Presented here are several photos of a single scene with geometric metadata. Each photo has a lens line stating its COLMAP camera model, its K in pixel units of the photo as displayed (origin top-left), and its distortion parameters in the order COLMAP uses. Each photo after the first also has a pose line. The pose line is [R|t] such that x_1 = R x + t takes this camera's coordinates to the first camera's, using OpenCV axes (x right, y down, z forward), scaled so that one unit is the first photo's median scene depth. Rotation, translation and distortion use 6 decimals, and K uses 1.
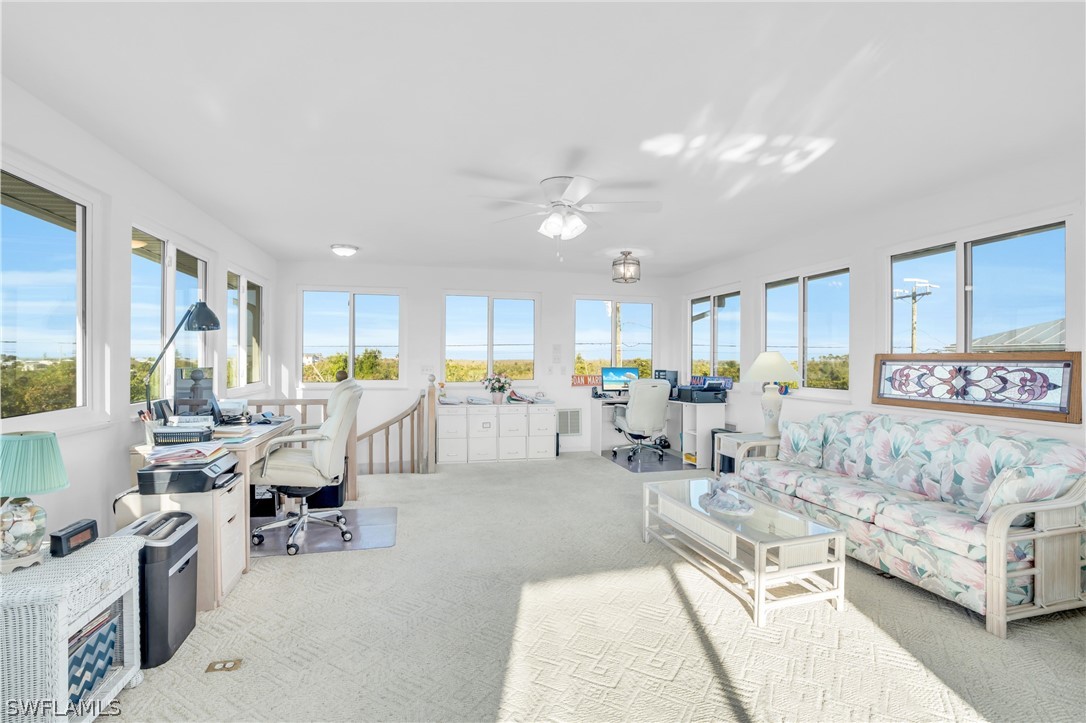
lens RADIAL K [[478.0, 0, 543.6], [0, 478.0, 365.2], [0, 0, 1]] dist [-0.027970, 0.001023]
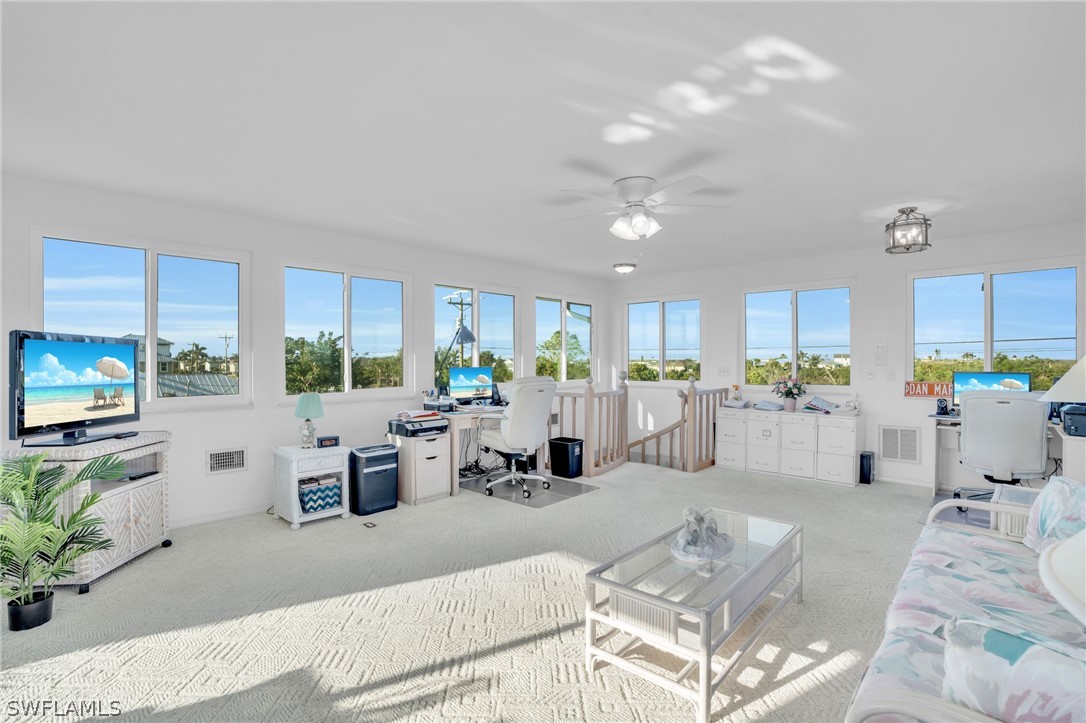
lens RADIAL K [[478.0, 0, 543.6], [0, 478.0, 359.6], [0, 0, 1]] dist [-0.027970, 0.001023]
pose [[0.574461, -0.005715, -0.818512, 0.669759], [-0.005656, 0.999924, -0.010951, -0.003135], [0.818513, 0.010921, 0.574385, 0.242404]]
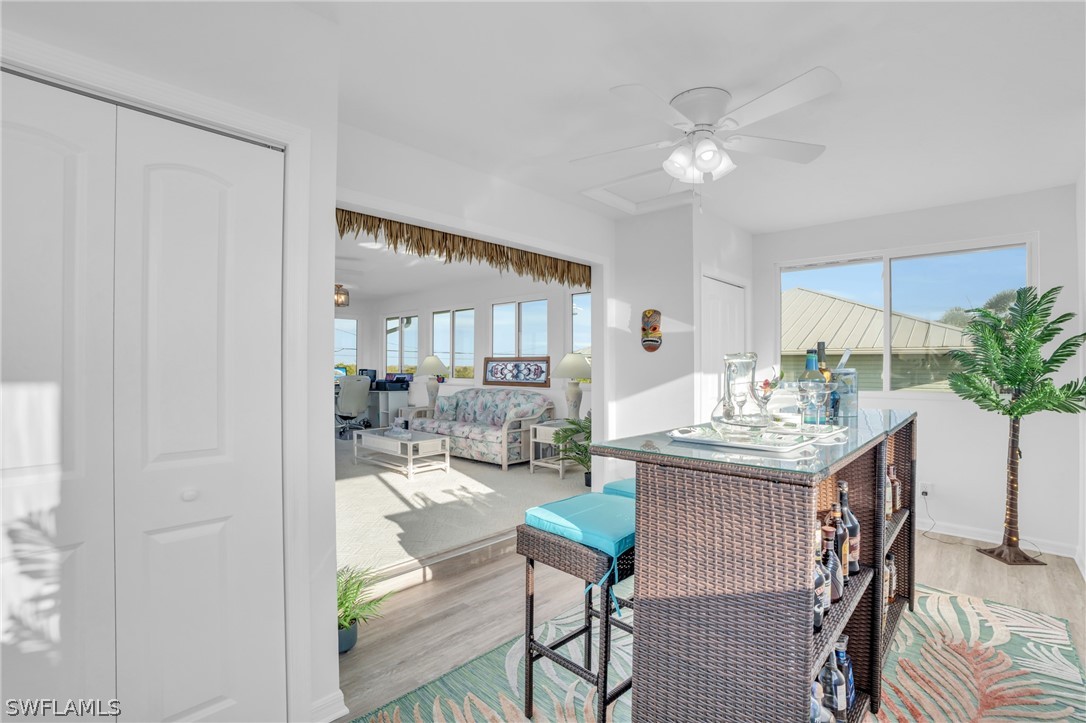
lens RADIAL K [[478.0, 0, 533.6], [0, 478.0, 361.3], [0, 0, 1]] dist [-0.027970, 0.001023]
pose [[0.835342, 0.001653, 0.549728, -0.154784], [0.008634, 0.999833, -0.016127, 0.022024], [-0.549662, 0.018218, 0.835188, -0.646291]]
